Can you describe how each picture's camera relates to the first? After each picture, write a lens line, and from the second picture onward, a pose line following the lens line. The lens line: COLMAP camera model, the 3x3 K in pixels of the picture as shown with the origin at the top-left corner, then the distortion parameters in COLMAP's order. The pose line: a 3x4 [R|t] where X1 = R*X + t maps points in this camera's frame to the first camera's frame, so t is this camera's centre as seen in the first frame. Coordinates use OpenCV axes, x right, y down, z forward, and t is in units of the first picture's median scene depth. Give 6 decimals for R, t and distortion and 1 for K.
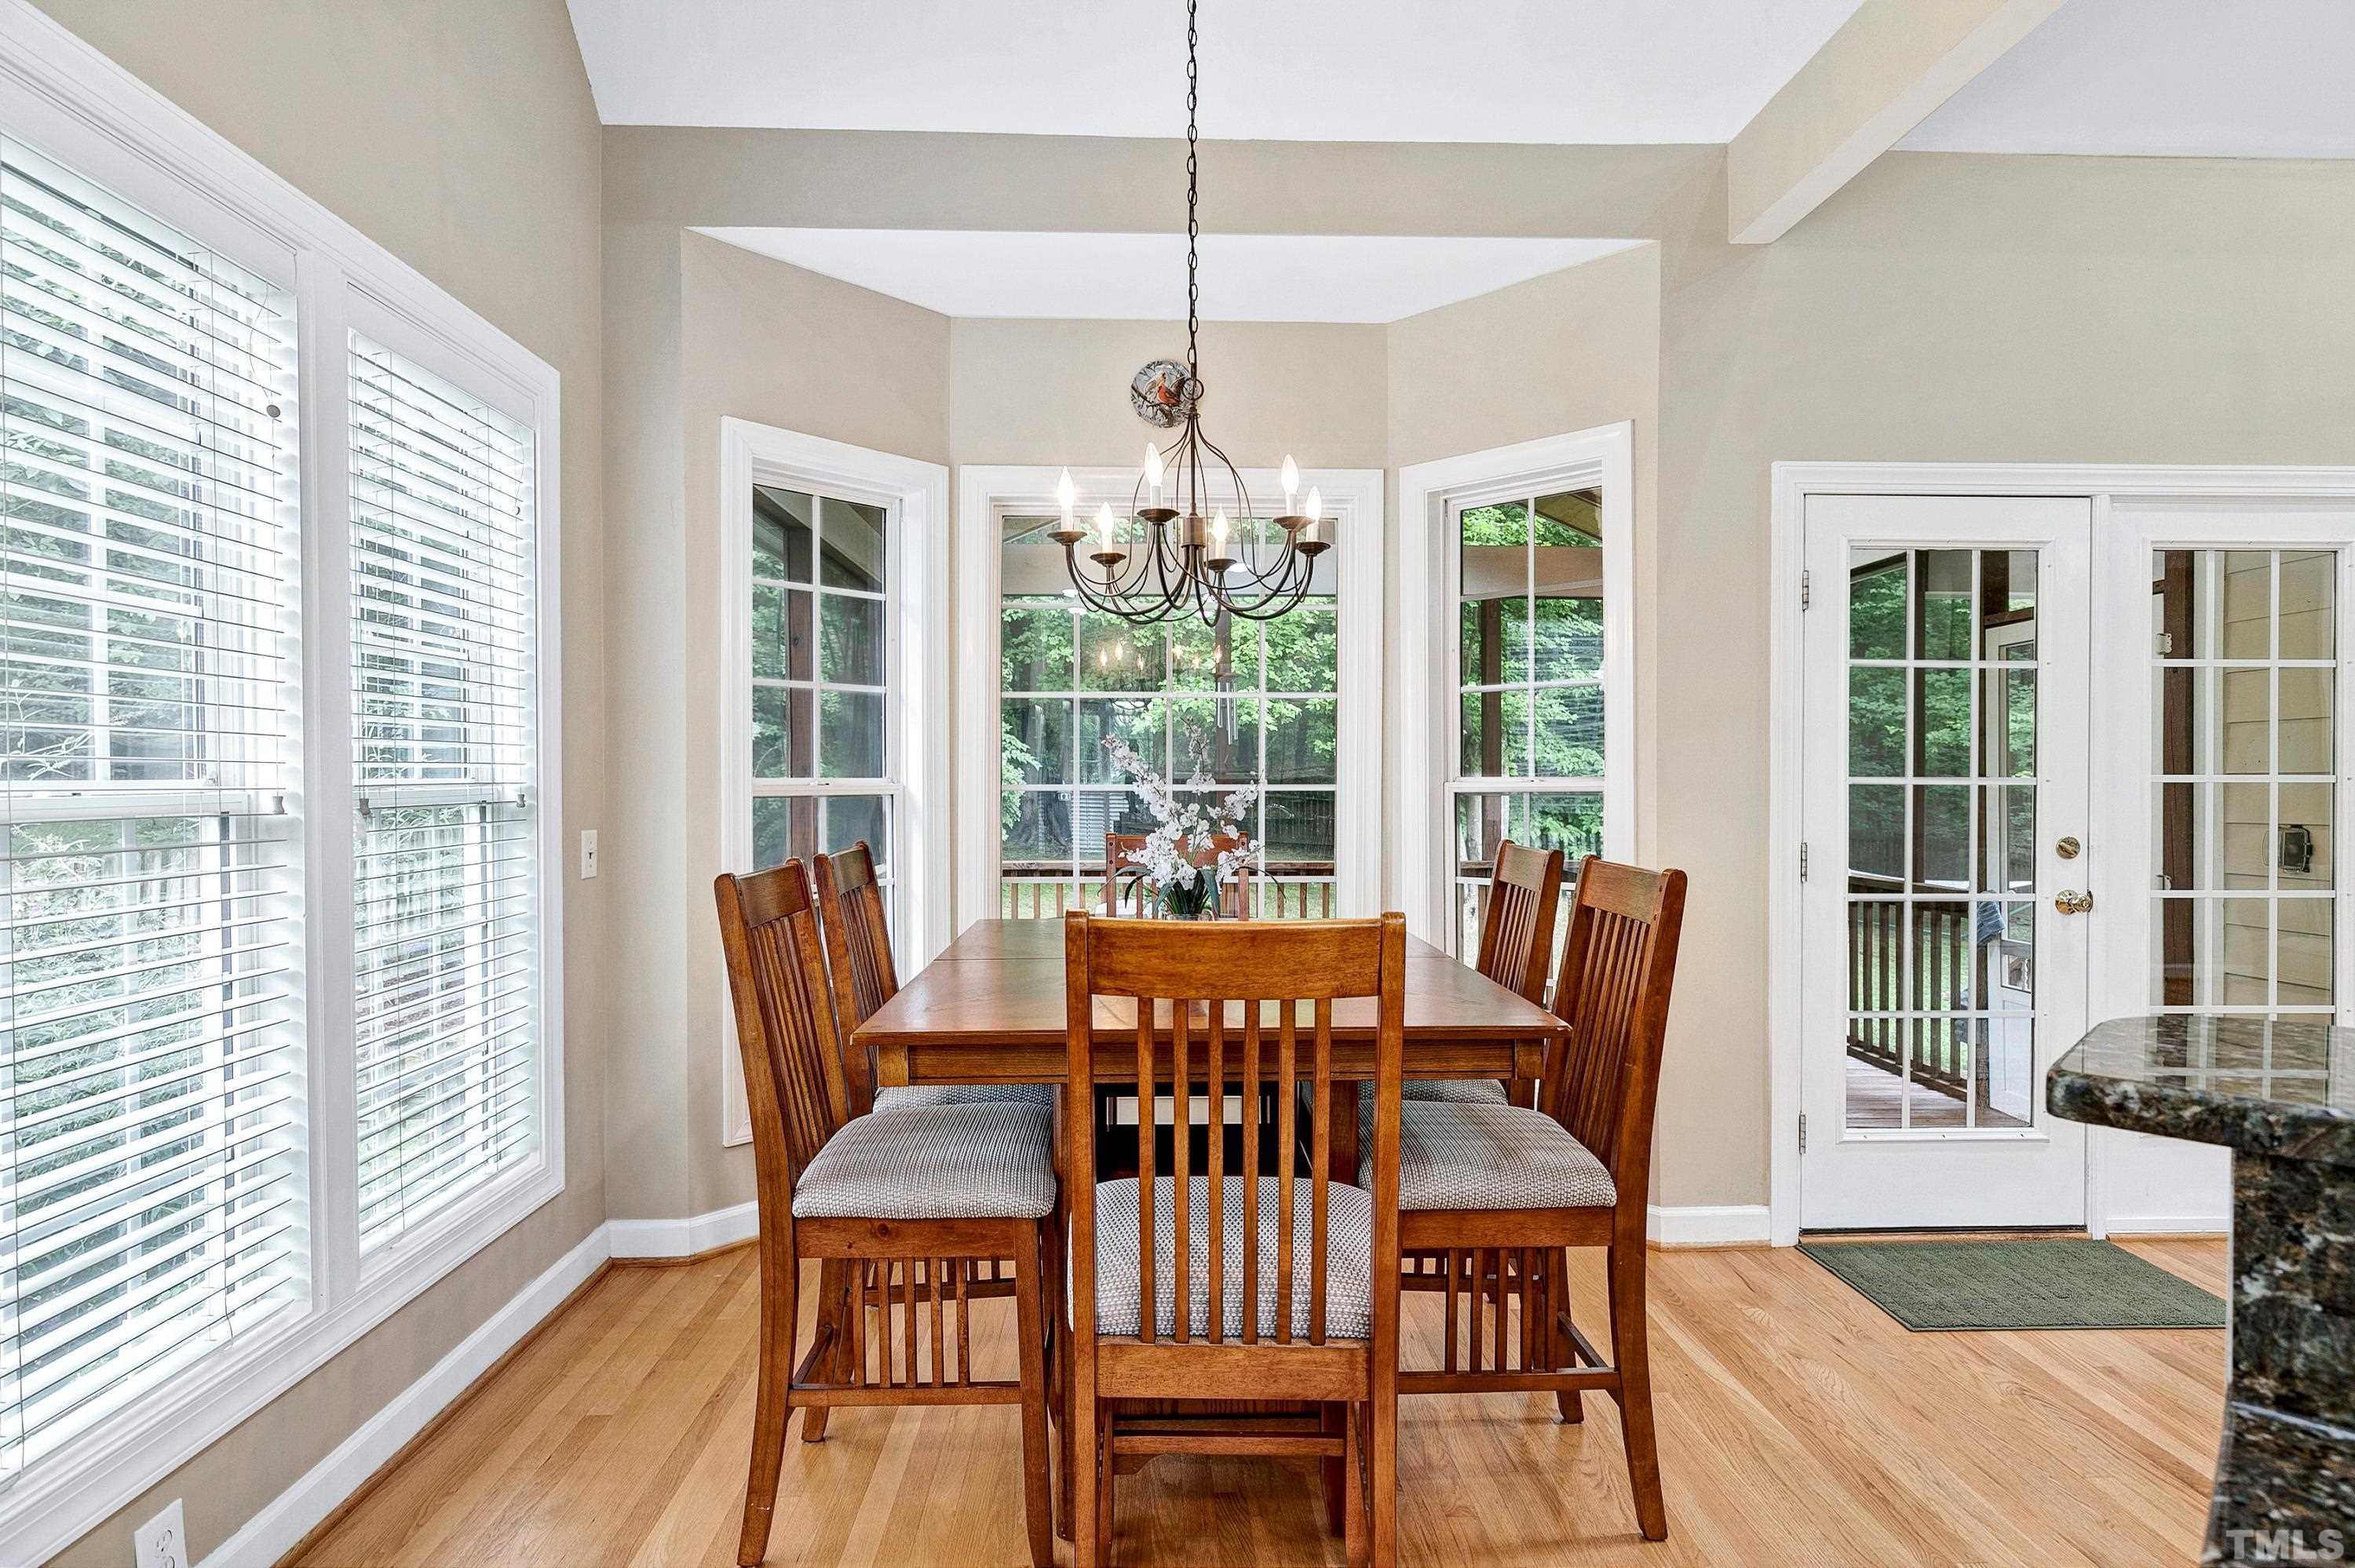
lens RADIAL K [[1223.7, 0, 1174.8], [0, 1223.7, 772.2], [0, 0, 1]] dist [-0.002458, -0.000426]
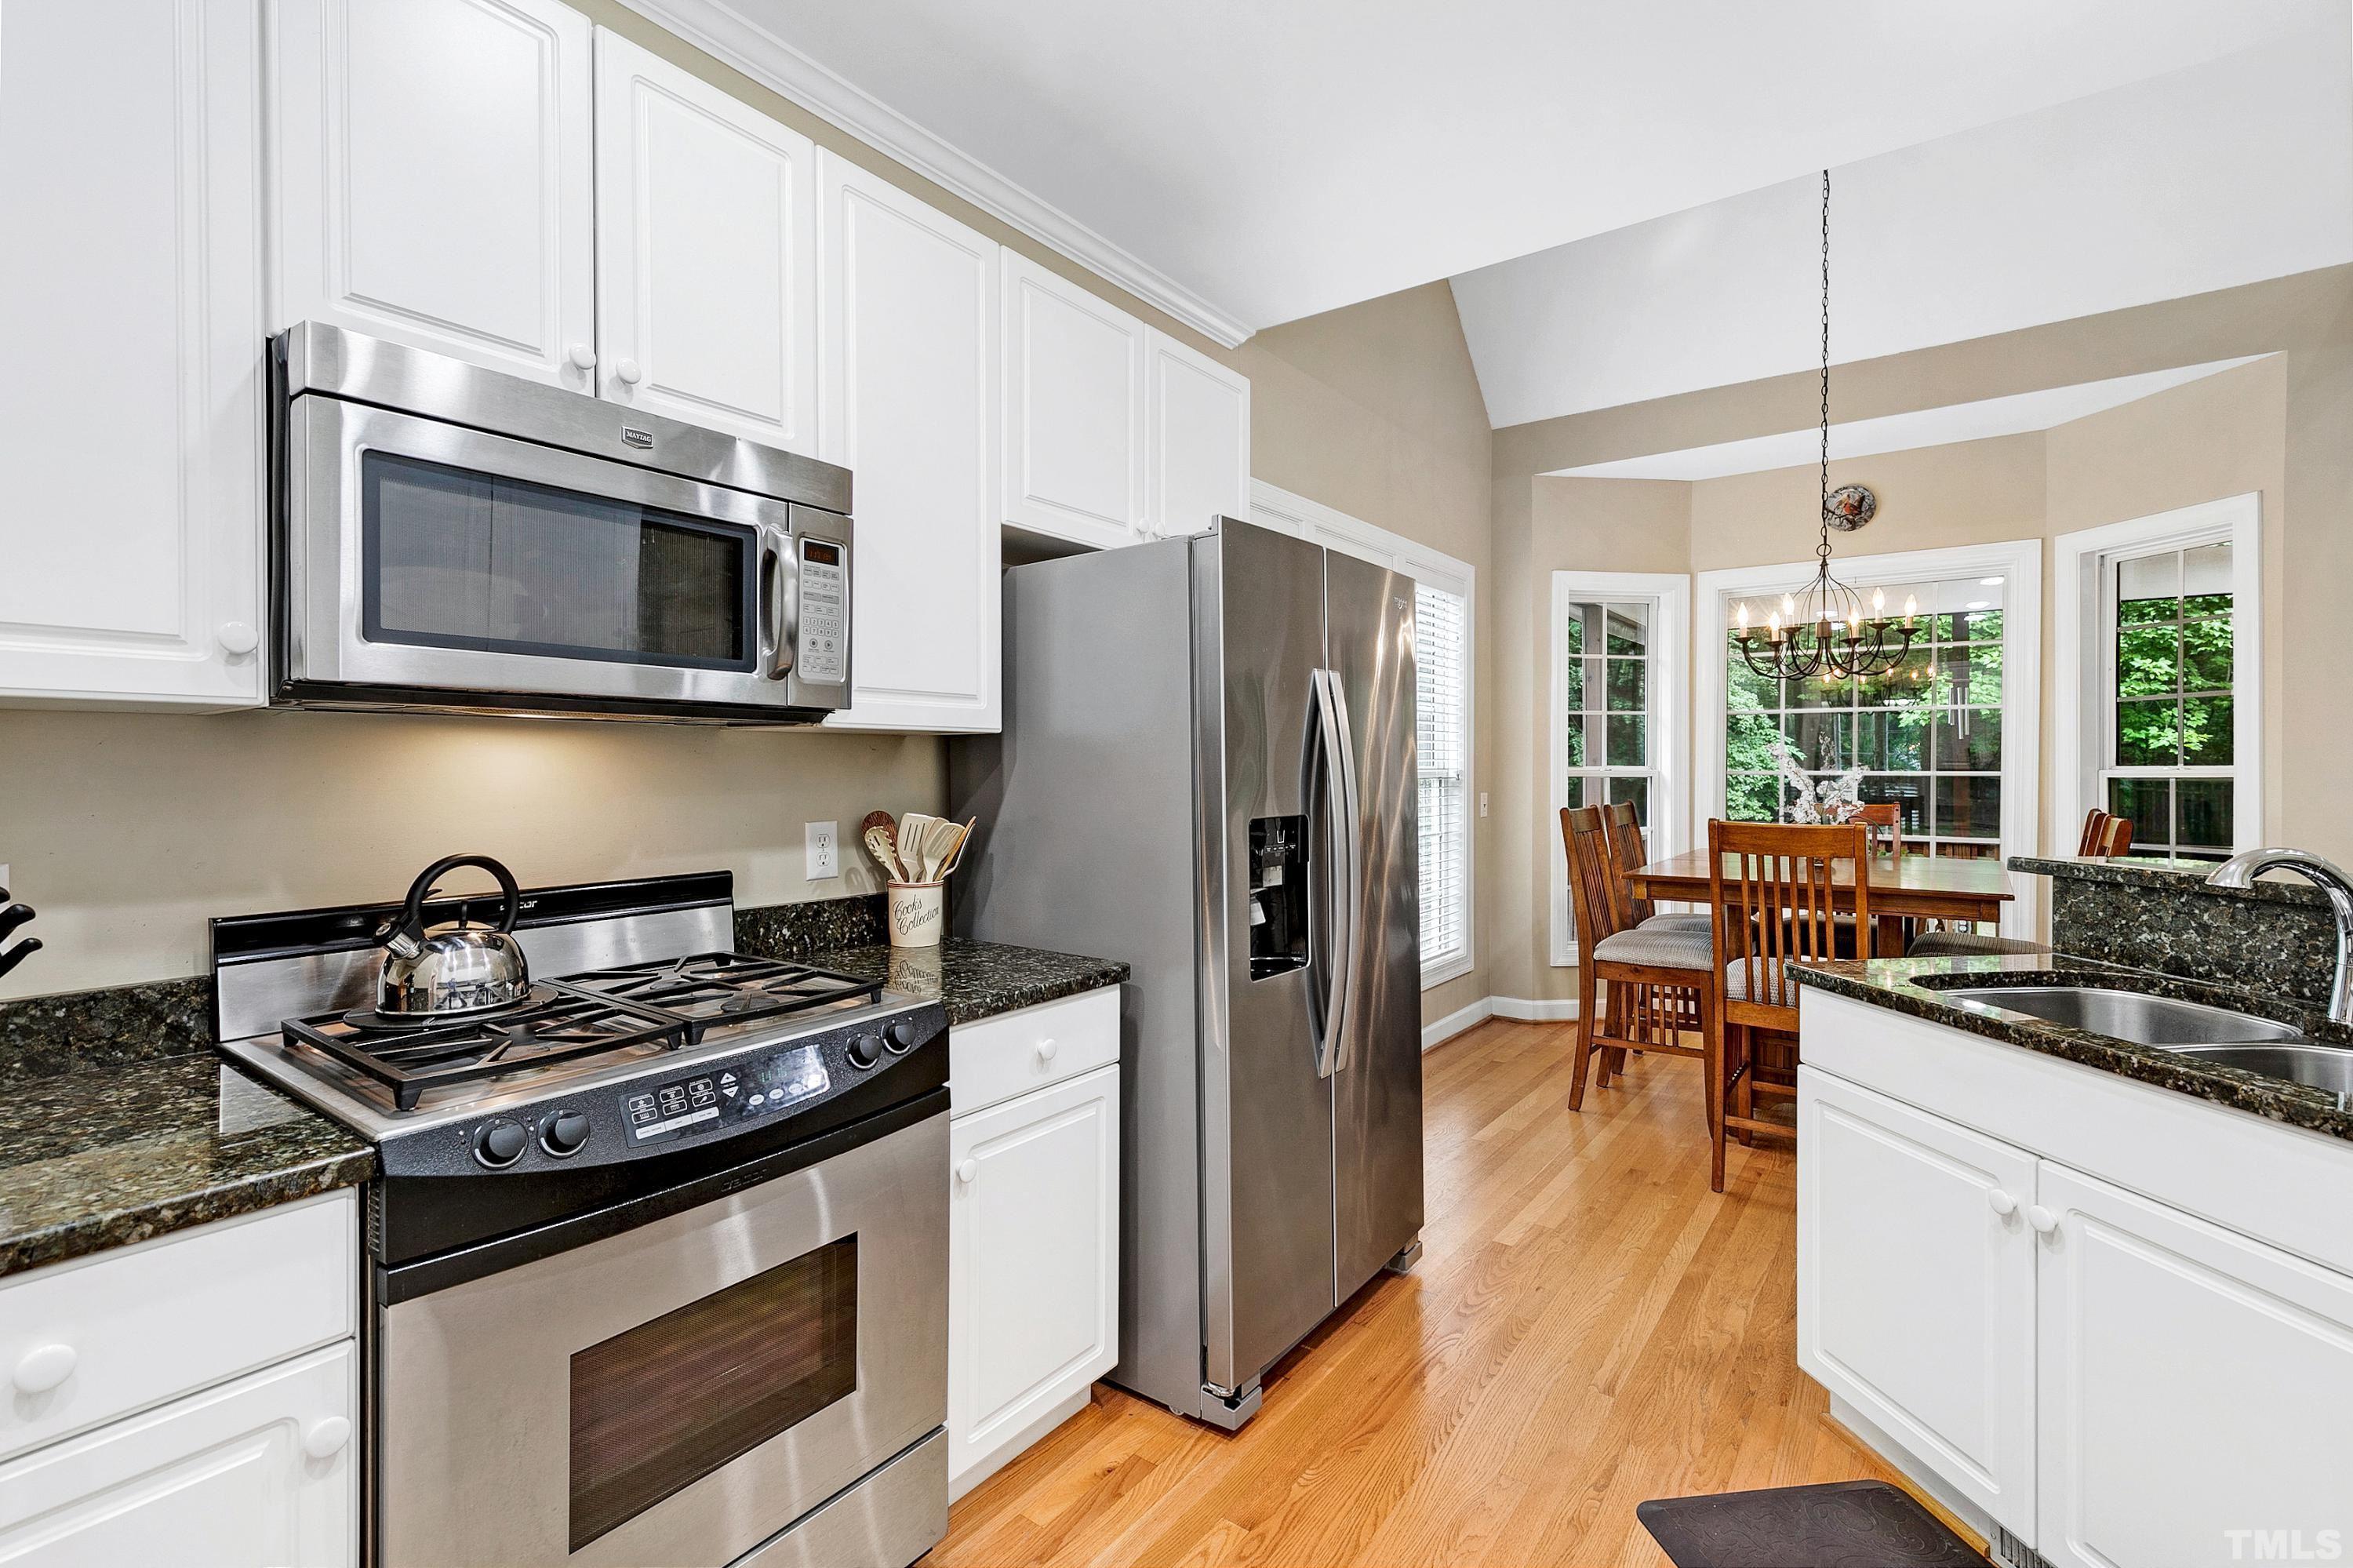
lens RADIAL K [[1065.8, 0, 1173.8], [0, 1065.8, 787.9], [0, 0, 1]] dist [0.016126, -0.000048]
pose [[0.787692, 0.012934, -0.615934, 0.184530], [0.002281, 0.999712, 0.023910, -0.002719], [0.616065, -0.020239, 0.787435, -0.657400]]
